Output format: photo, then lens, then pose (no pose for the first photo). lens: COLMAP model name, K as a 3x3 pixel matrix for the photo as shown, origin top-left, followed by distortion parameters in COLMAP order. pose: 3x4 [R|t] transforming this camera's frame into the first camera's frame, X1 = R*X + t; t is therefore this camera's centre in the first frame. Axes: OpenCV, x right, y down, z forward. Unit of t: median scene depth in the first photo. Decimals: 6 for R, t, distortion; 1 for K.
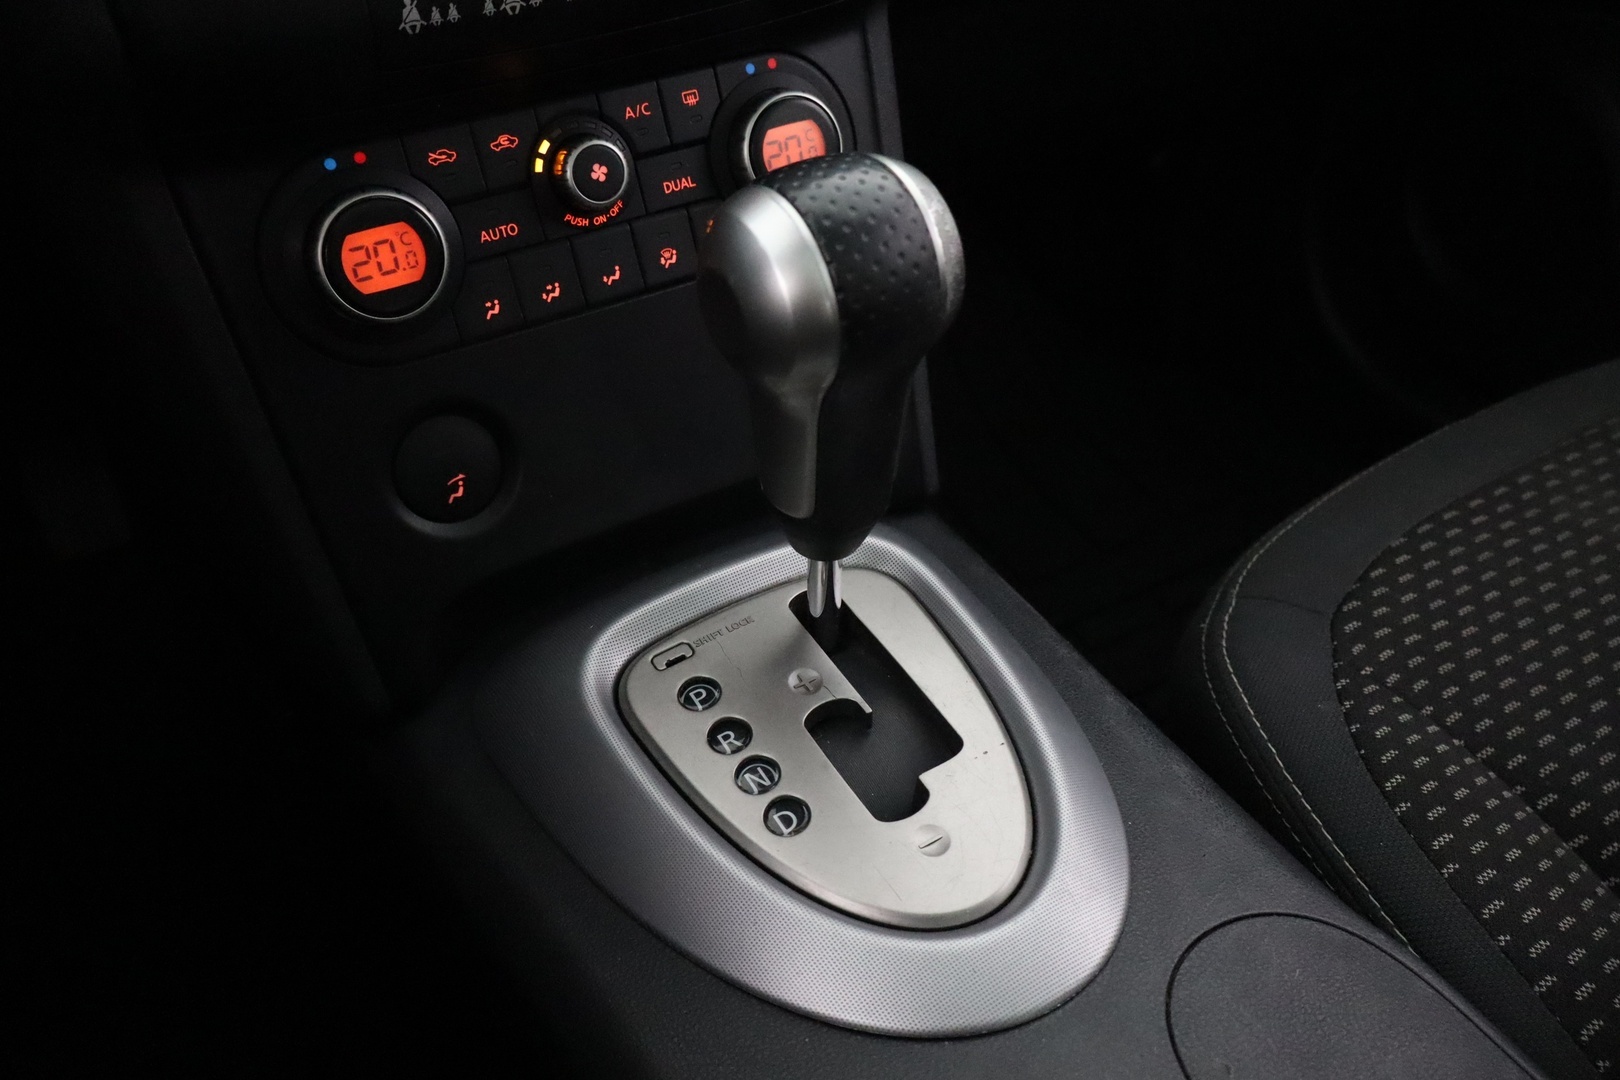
lens RADIAL K [[1370.0, 0, 807.9], [0, 1370.0, 542.1], [0, 0, 1]] dist [0.011573, 0.009444]
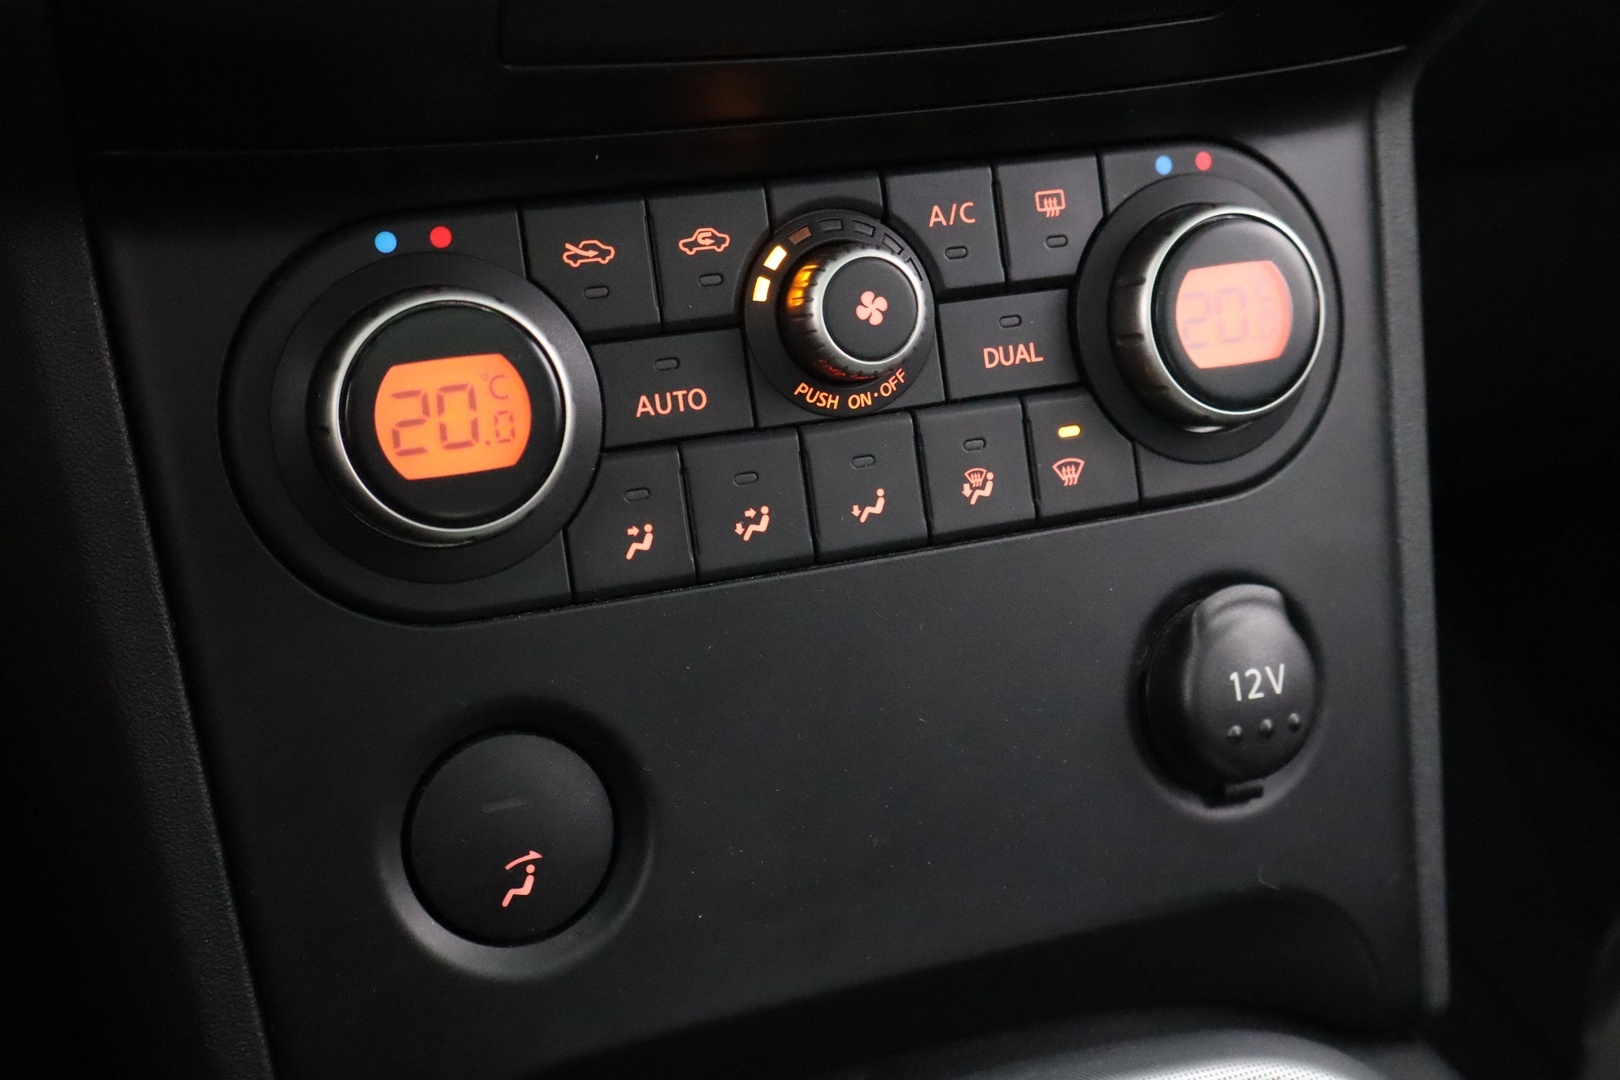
lens RADIAL K [[2091.2, 0, 812.0], [0, 2091.2, 540.4], [0, 0, 1]] dist [0.003527, 0.000000]
pose [[0.986205, 0.087532, -0.140493, -0.052775], [-0.119446, 0.963915, -0.237910, 0.011902], [0.114598, 0.251409, 0.961073, 0.239726]]
